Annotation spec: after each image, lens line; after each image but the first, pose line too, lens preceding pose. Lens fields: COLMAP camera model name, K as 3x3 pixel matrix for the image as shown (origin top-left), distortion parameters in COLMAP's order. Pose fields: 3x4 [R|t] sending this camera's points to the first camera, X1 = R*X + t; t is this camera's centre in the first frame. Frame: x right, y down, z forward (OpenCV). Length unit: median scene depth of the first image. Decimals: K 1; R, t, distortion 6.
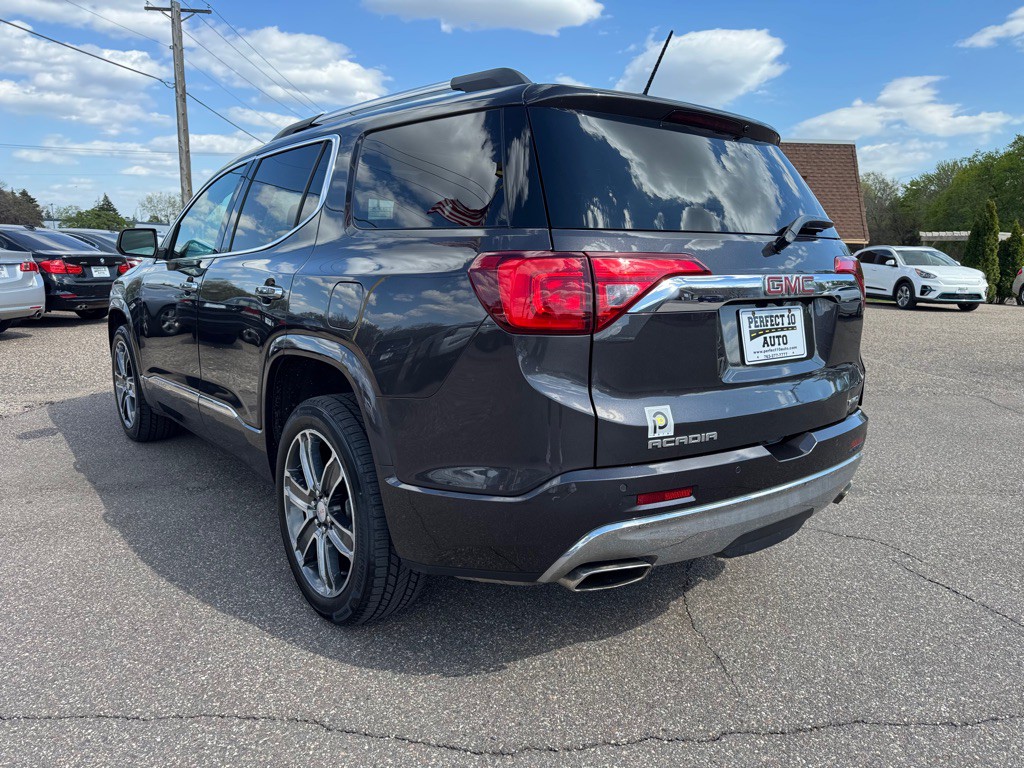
lens RADIAL K [[747.8, 0, 512.0], [0, 747.8, 384.0], [0, 0, 1]] dist [-0.028552, 0.025503]
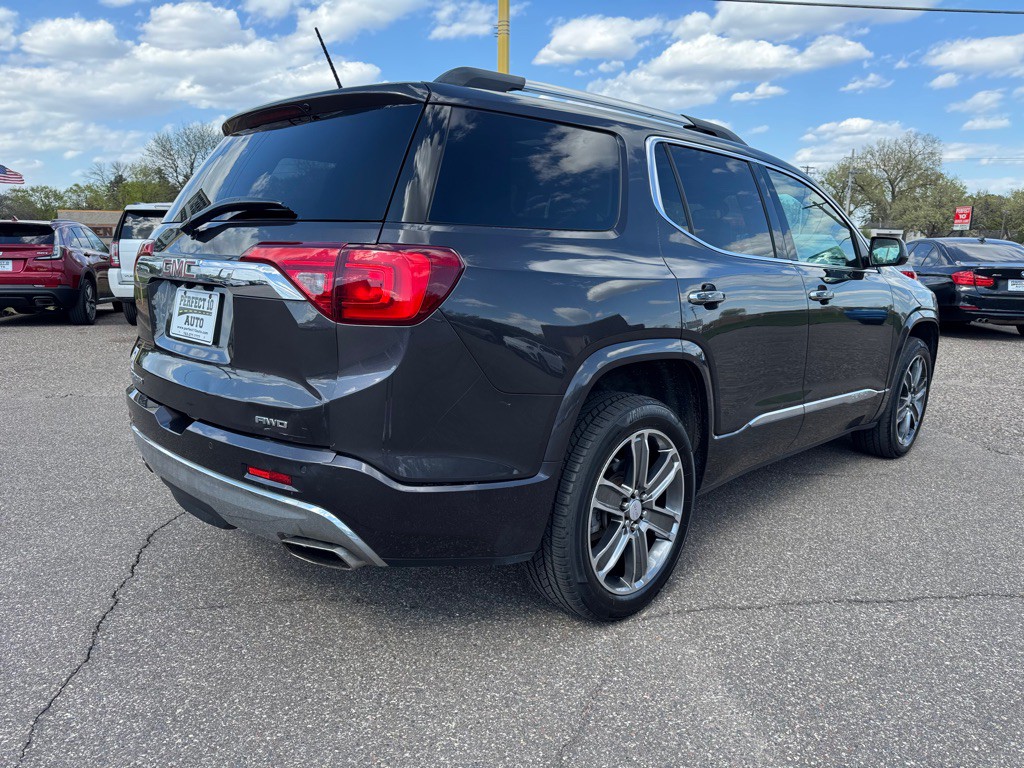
lens RADIAL K [[733.8, 0, 510.3], [0, 733.8, 396.3], [0, 0, 1]] dist [0.014266, -0.020747]
pose [[0.115732, 0.186202, -0.975672, 1.417655], [-0.192427, 0.967866, 0.161887, -0.207098], [0.974463, 0.169010, 0.147843, 1.280976]]
